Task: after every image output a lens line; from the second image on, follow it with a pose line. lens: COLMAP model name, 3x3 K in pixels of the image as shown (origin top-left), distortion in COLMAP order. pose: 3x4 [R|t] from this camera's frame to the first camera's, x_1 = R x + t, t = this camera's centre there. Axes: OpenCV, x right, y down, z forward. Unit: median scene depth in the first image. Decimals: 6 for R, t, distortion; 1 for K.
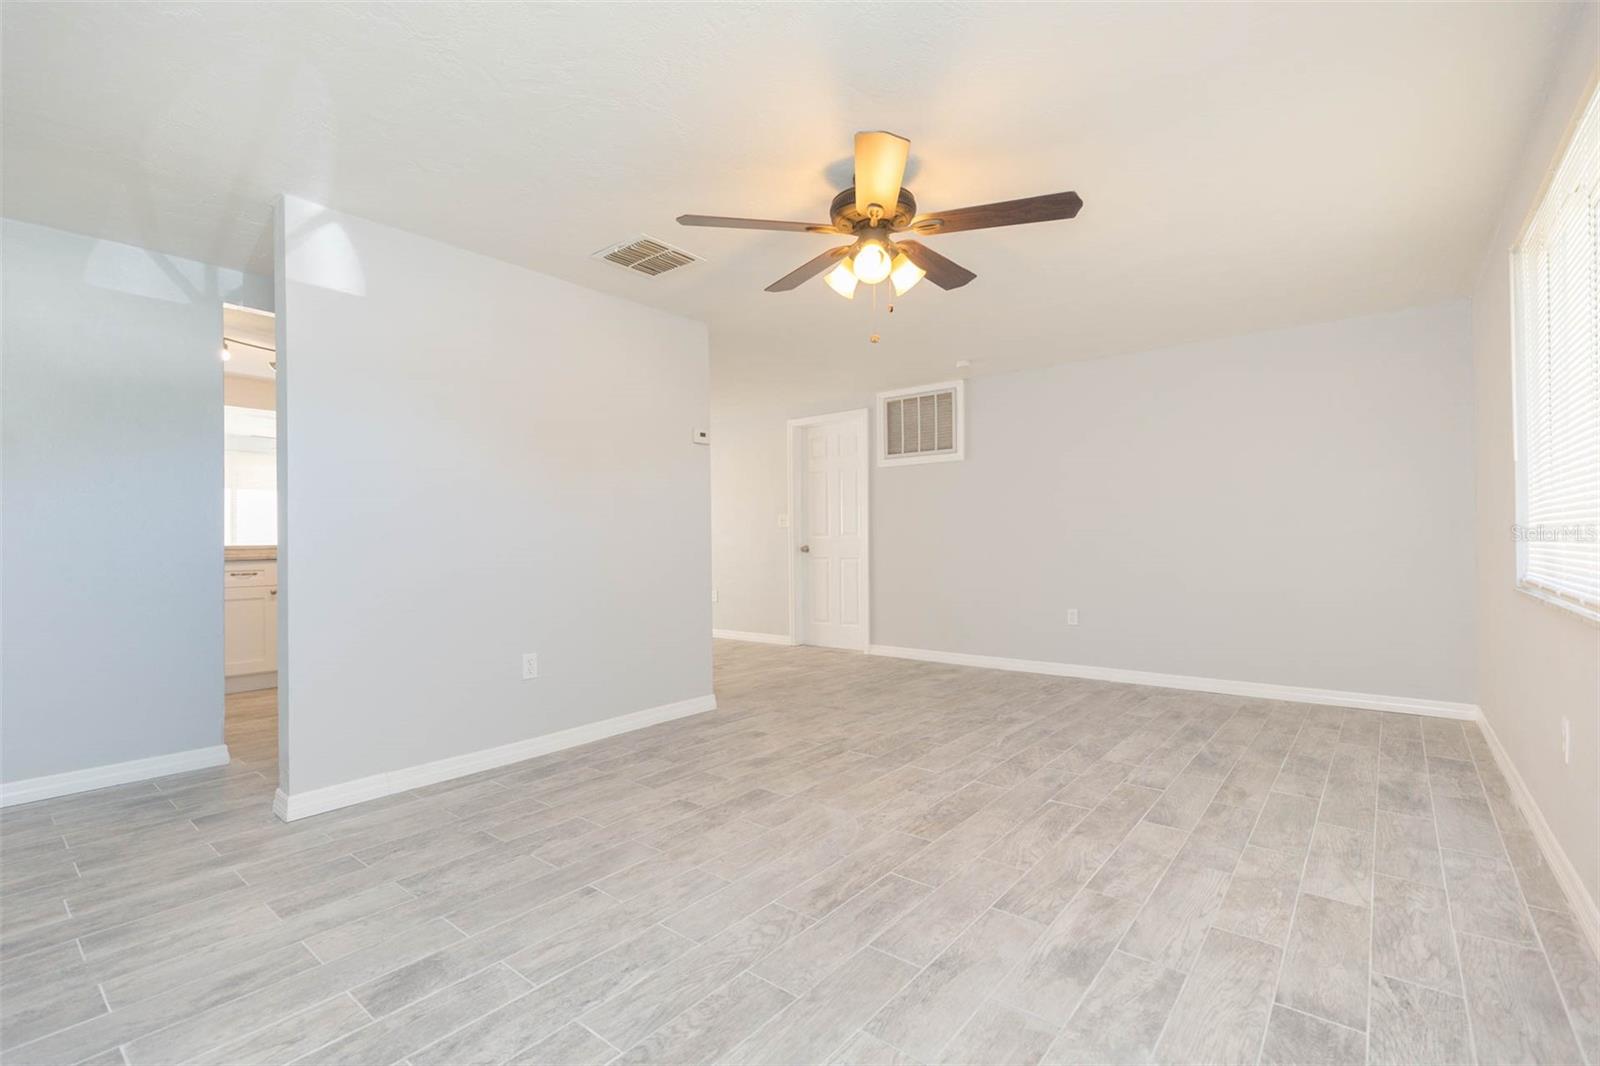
lens RADIAL K [[715.3, 0, 802.2], [0, 715.3, 538.3], [0, 0, 1]] dist [0.000730, 0.000094]
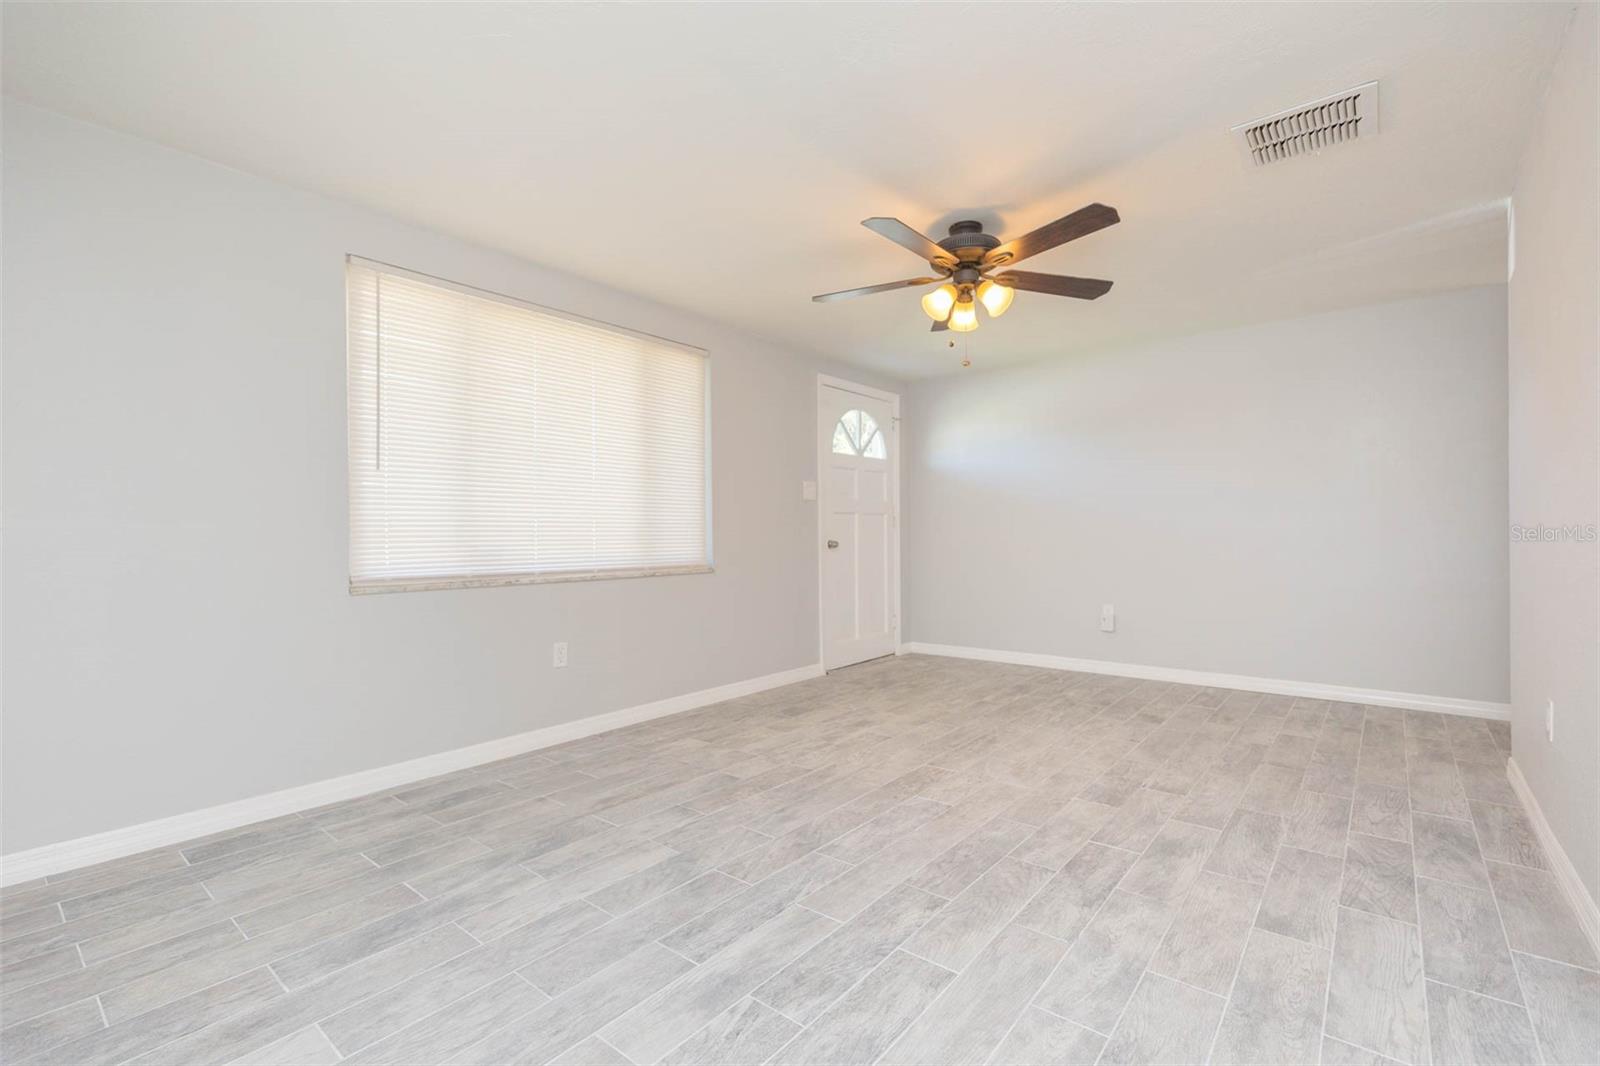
lens RADIAL K [[715.3, 0, 802.2], [0, 715.3, 538.3], [0, 0, 1]] dist [0.000730, 0.000094]
pose [[-0.999851, 0.017268, 0.000735, 0.332784], [0.017267, 0.999850, -0.001360, 0.007770], [-0.000758, -0.001347, -0.999999, 1.921072]]
